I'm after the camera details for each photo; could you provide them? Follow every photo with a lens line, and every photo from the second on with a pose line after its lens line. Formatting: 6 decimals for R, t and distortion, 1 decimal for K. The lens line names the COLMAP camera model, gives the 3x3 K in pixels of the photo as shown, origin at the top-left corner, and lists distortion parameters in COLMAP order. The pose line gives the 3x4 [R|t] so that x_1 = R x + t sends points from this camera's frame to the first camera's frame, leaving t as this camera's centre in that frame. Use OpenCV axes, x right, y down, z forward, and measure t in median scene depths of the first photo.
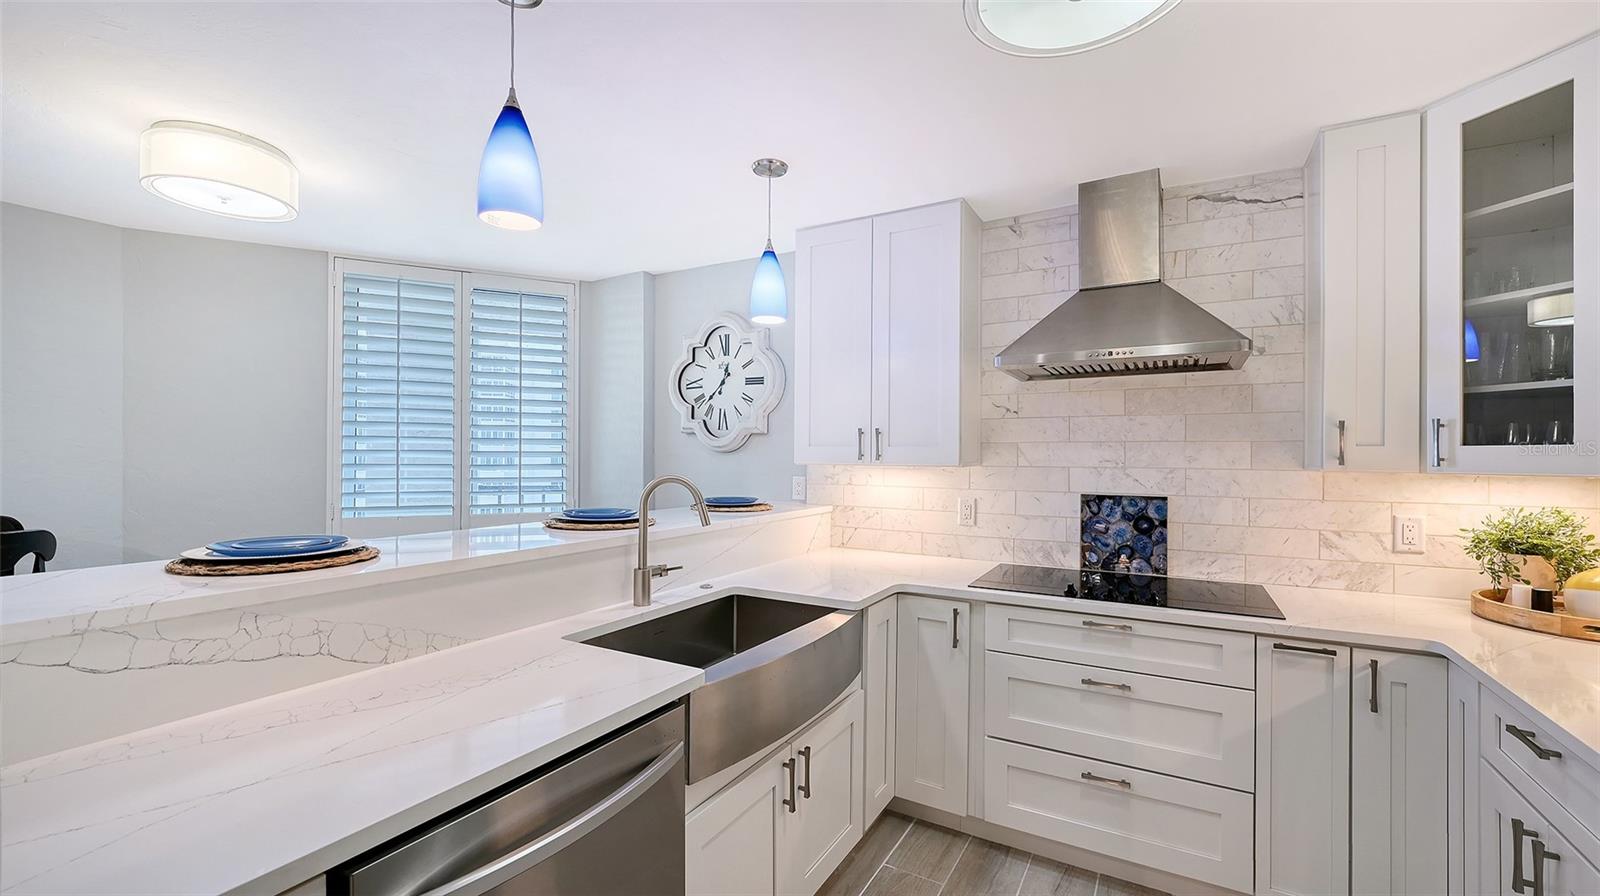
lens RADIAL K [[653.1, 0, 781.5], [0, 653.1, 450.4], [0, 0, 1]] dist [-0.001570, -0.000278]
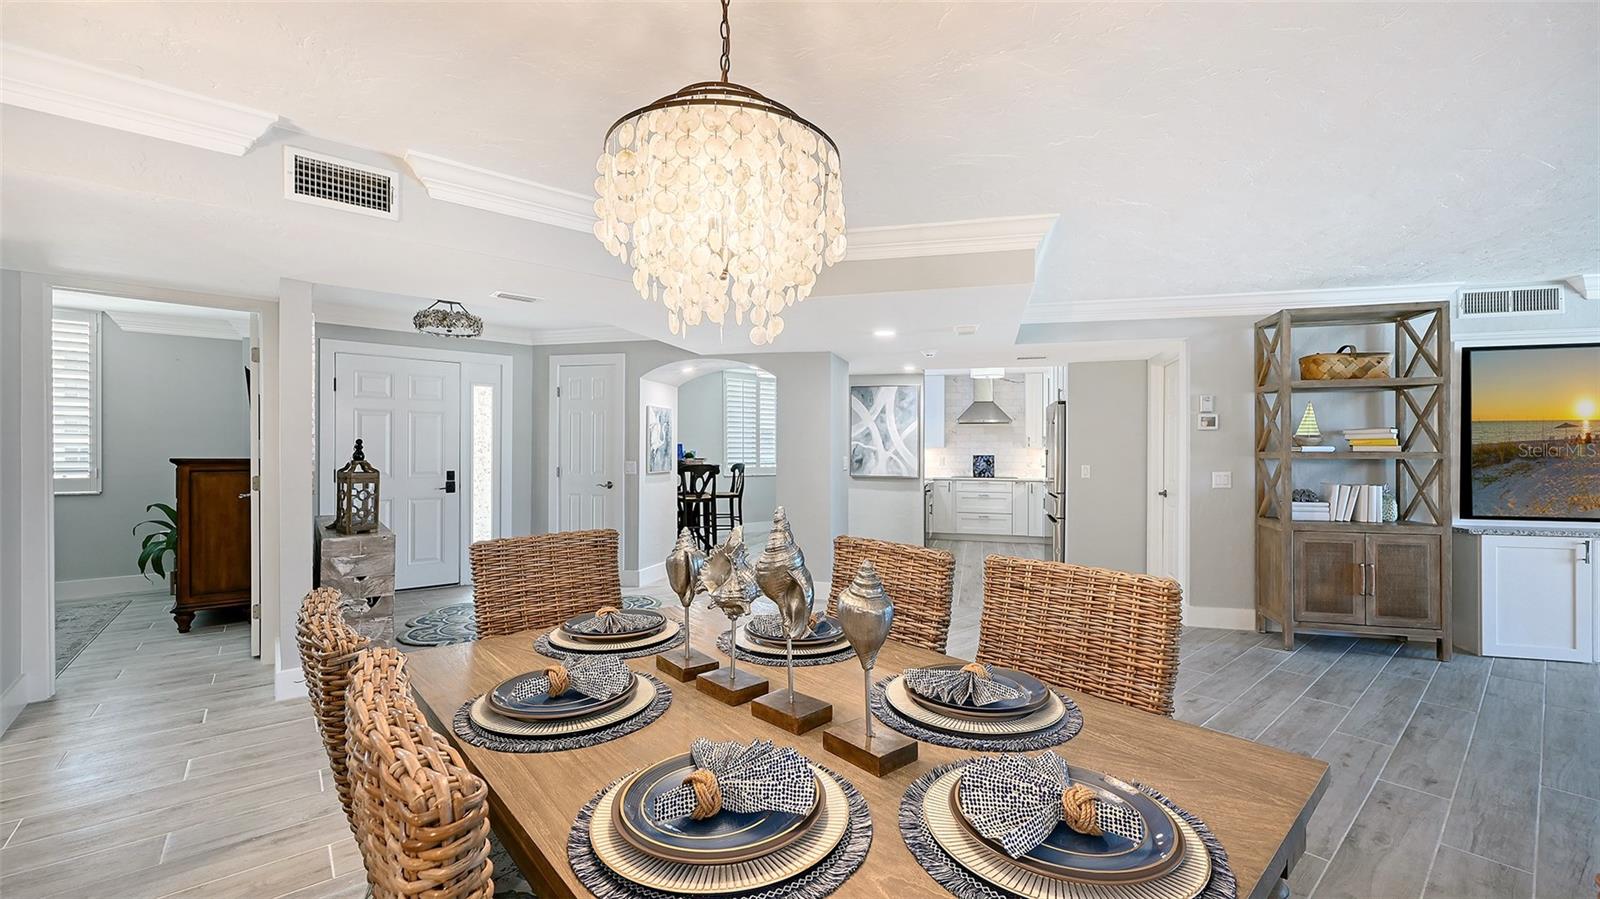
lens RADIAL K [[660.9, 0, 803.7], [0, 660.9, 457.8], [0, 0, 1]] dist [0.002330, 0.000376]
pose [[0.958002, -0.006969, 0.286676, -1.498316], [0.001973, 0.999841, 0.017715, 0.014471], [-0.286753, -0.016406, 0.957864, -2.254512]]
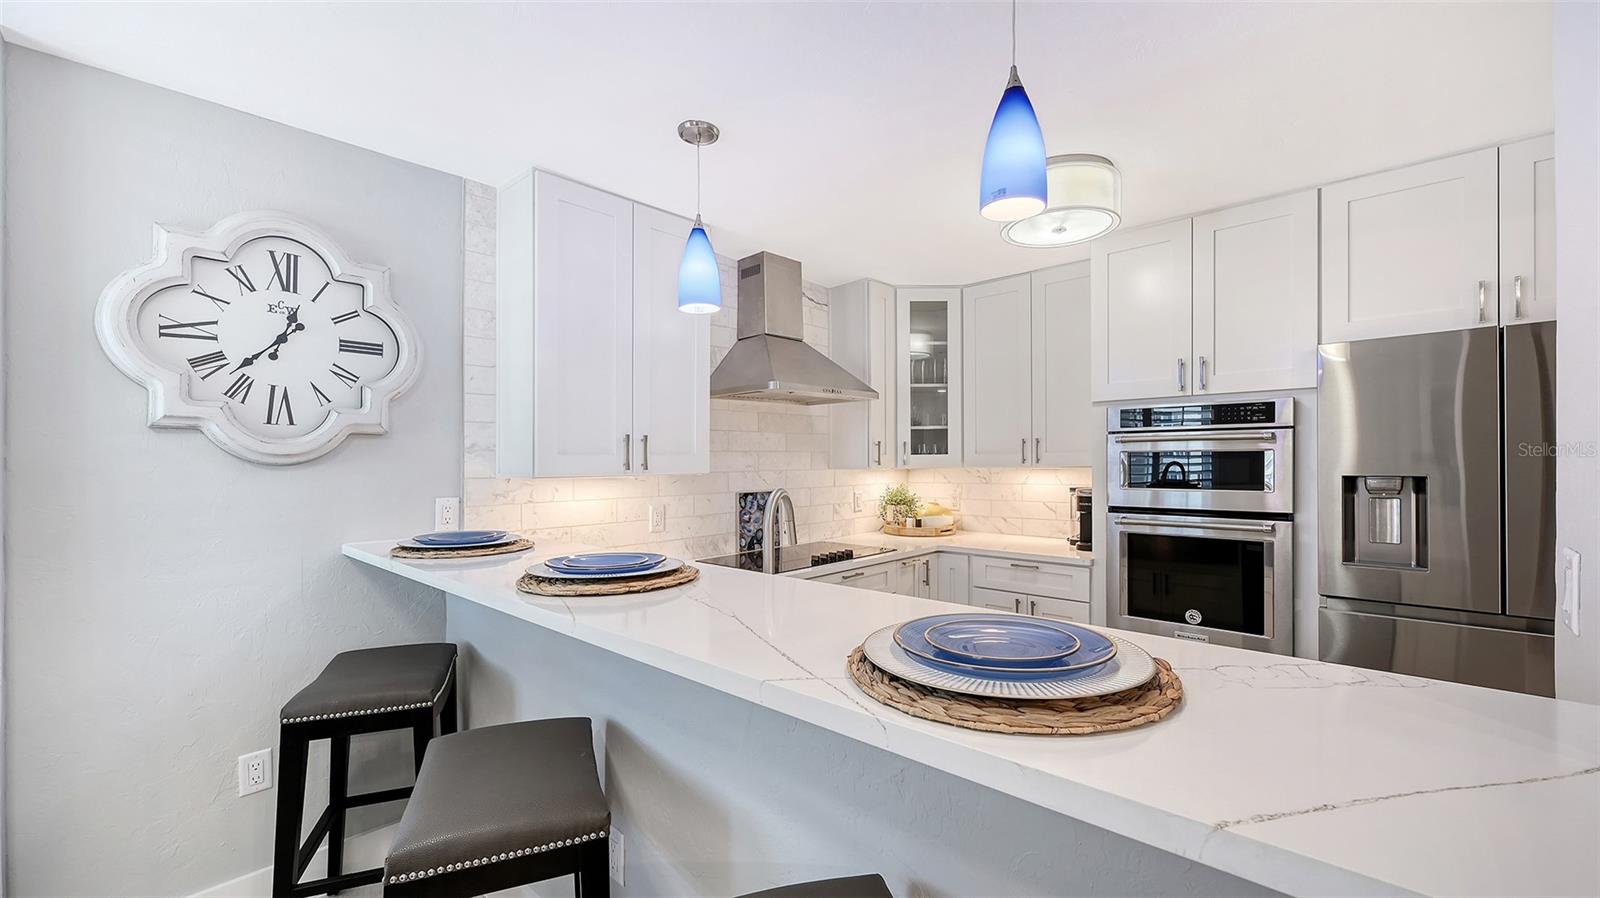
lens RADIAL K [[660.9, 0, 803.7], [0, 660.9, 457.3], [0, 0, 1]] dist [0.002330, 0.000376]
pose [[0.192493, -0.002058, 0.981296, -0.756225], [0.007058, 0.999975, 0.000712, -0.001477], [-0.981273, 0.006789, 0.192502, 0.627189]]
